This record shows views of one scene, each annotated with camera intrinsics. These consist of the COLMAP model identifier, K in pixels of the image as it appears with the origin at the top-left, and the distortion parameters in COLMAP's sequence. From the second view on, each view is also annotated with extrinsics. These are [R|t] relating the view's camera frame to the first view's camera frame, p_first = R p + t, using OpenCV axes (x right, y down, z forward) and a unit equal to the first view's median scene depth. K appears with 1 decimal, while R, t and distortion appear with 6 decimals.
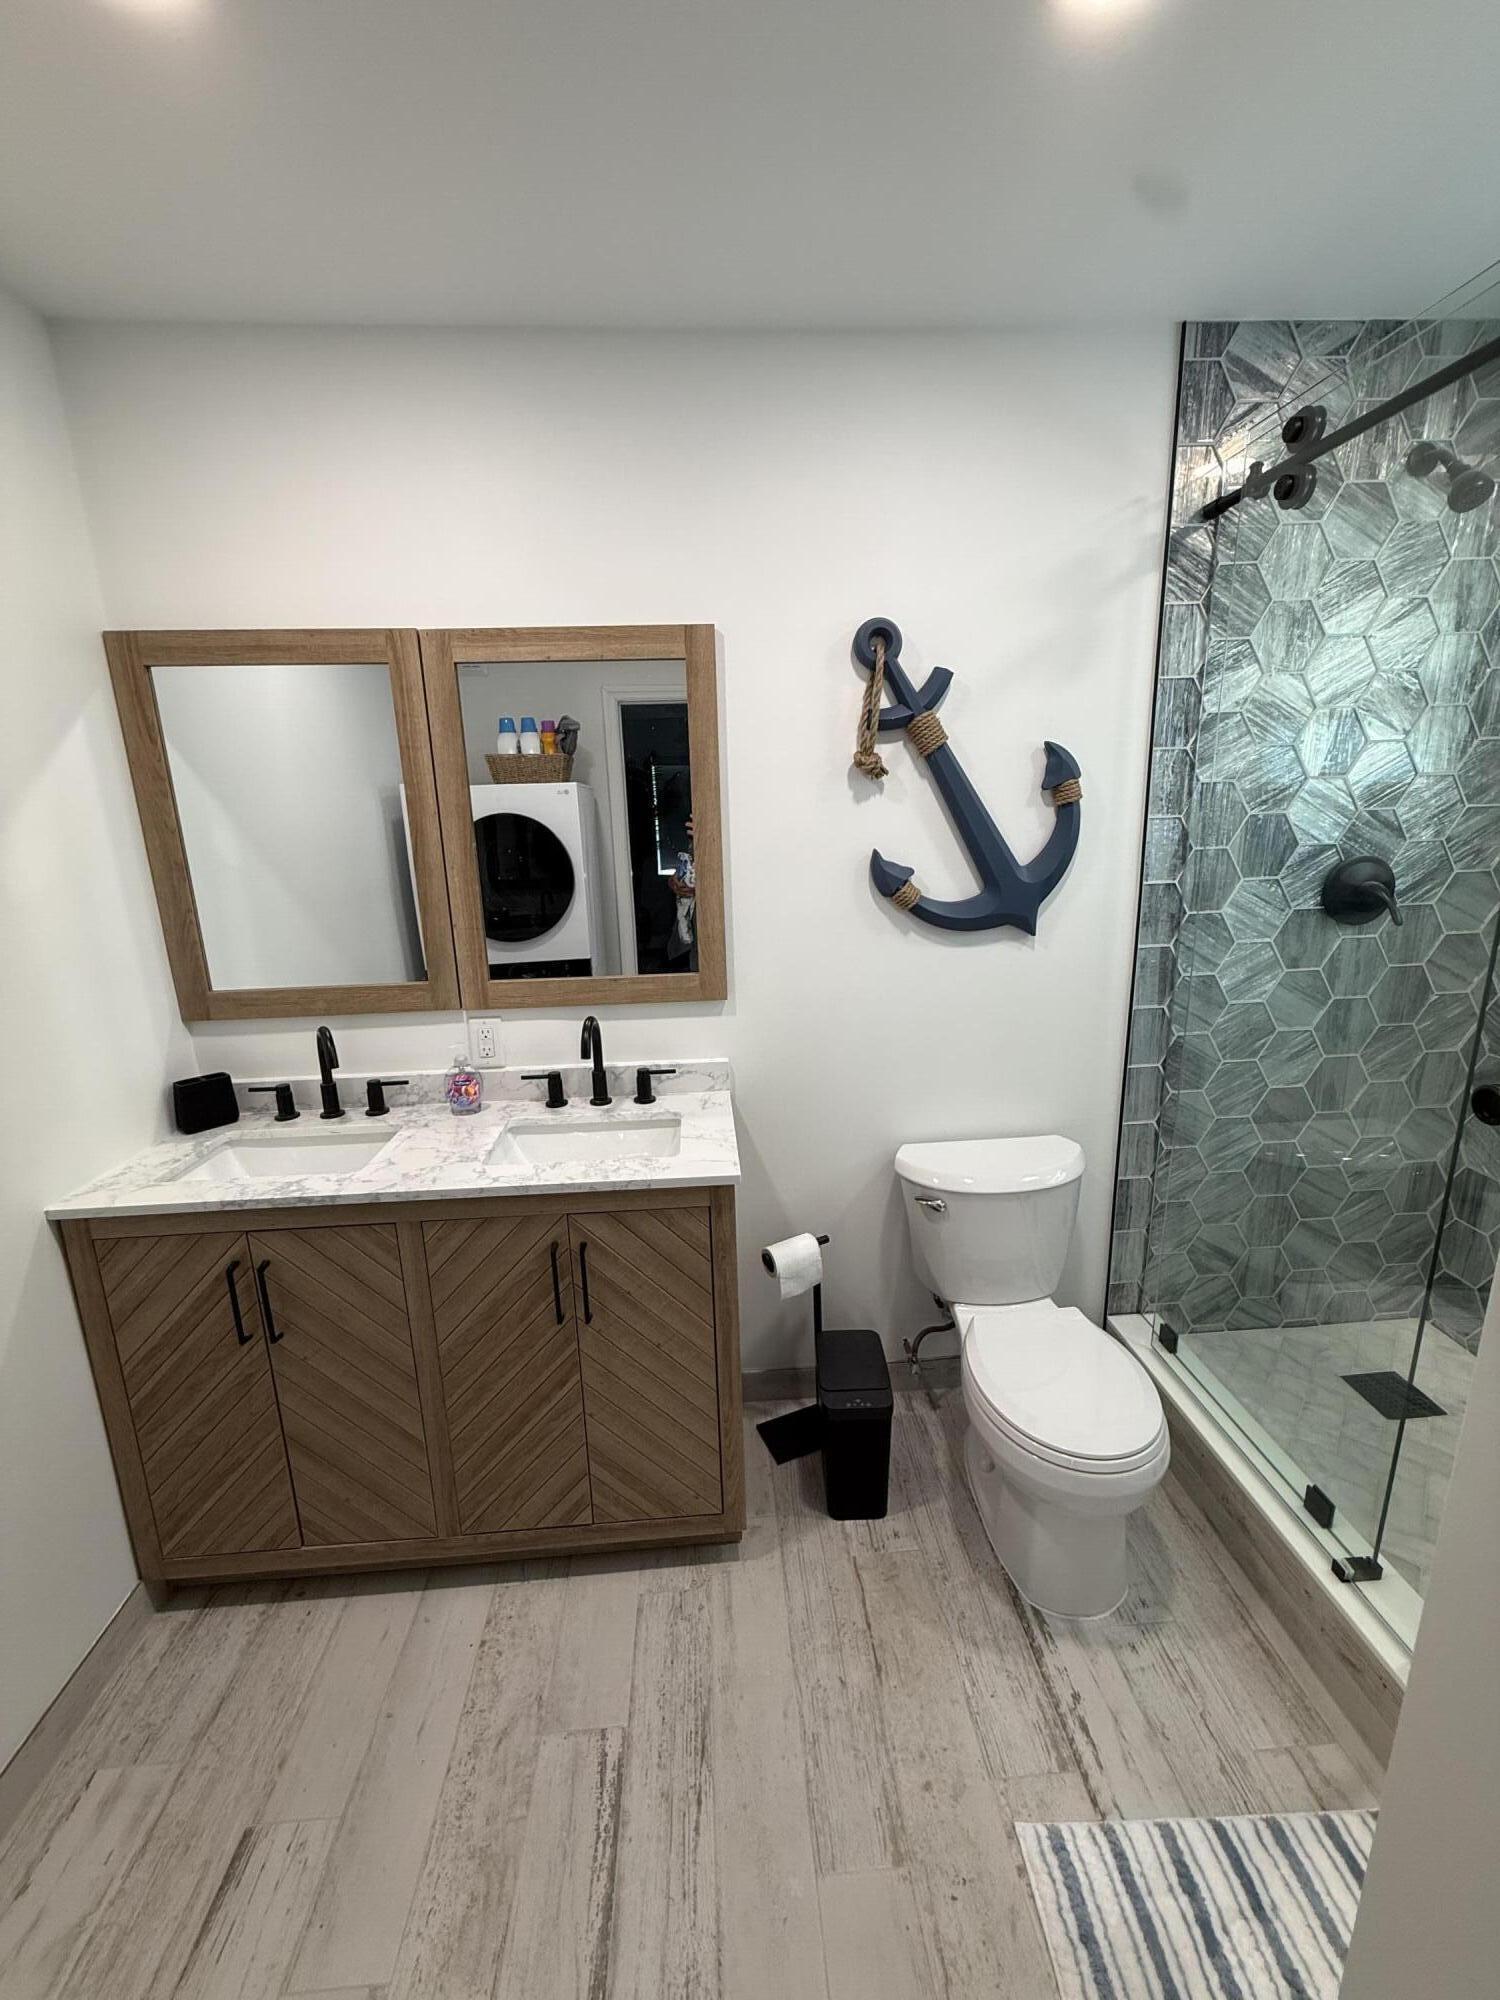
lens RADIAL K [[790.3, 0, 750.0], [0, 790.3, 1000.0], [0, 0, 1]] dist [0.000850, -0.000544]
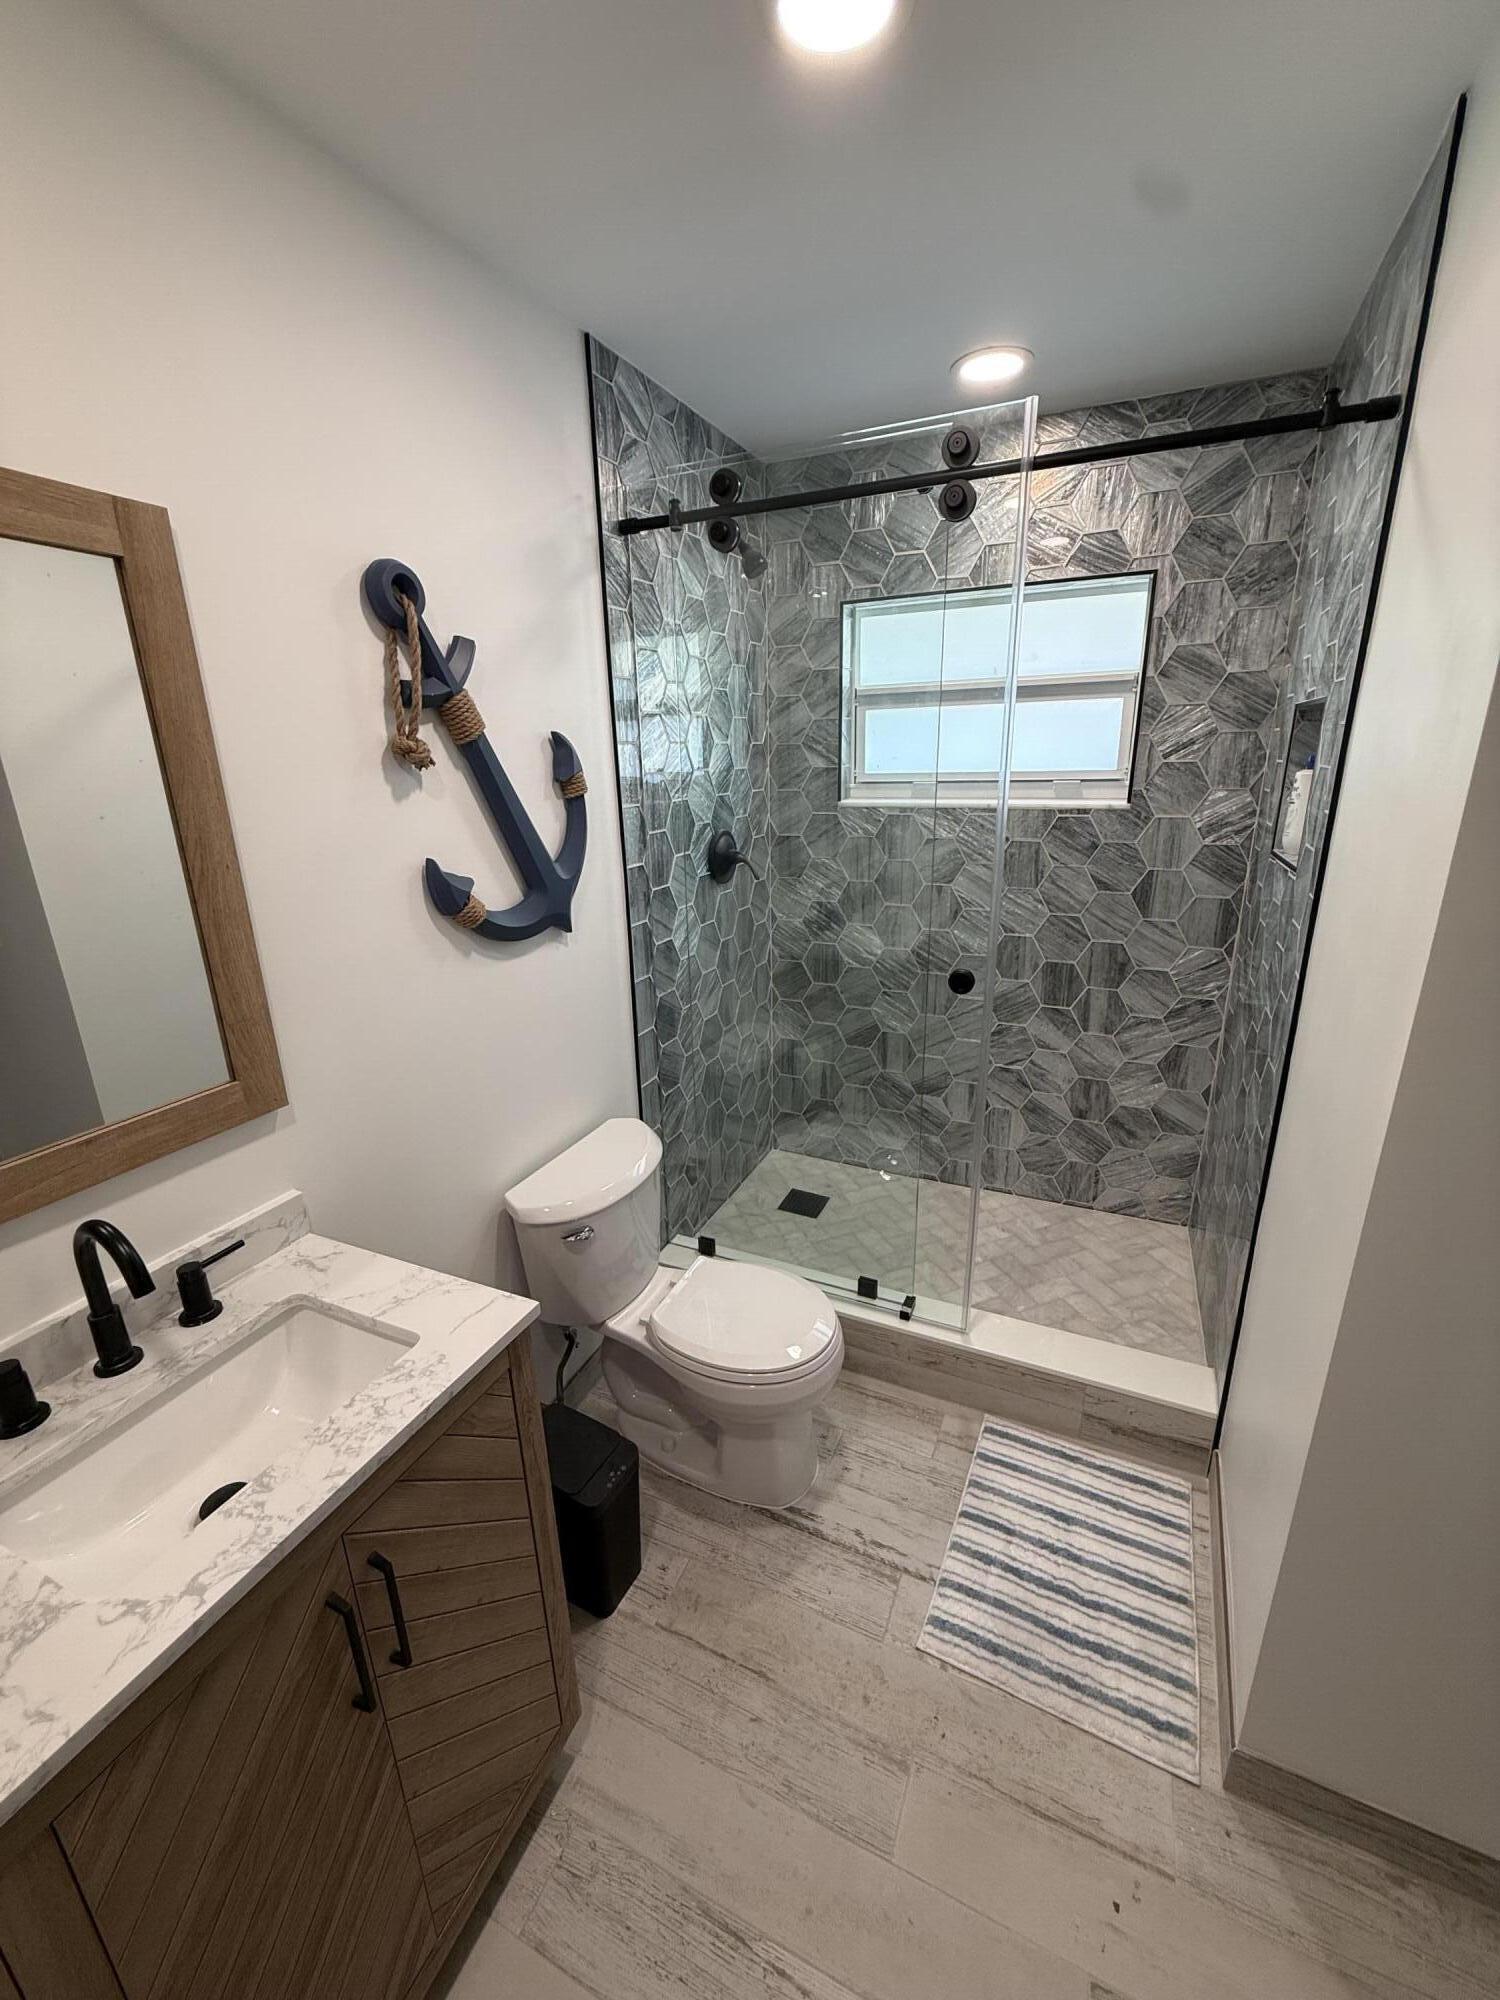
lens RADIAL K [[790.3, 0, 750.0], [0, 790.3, 1000.0], [0, 0, 1]] dist [0.000850, -0.000544]
pose [[0.478812, -0.240420, 0.844356, -0.405001], [0.217854, 0.964228, 0.151012, -0.106848], [-0.850458, 0.111640, 0.514060, 0.342793]]
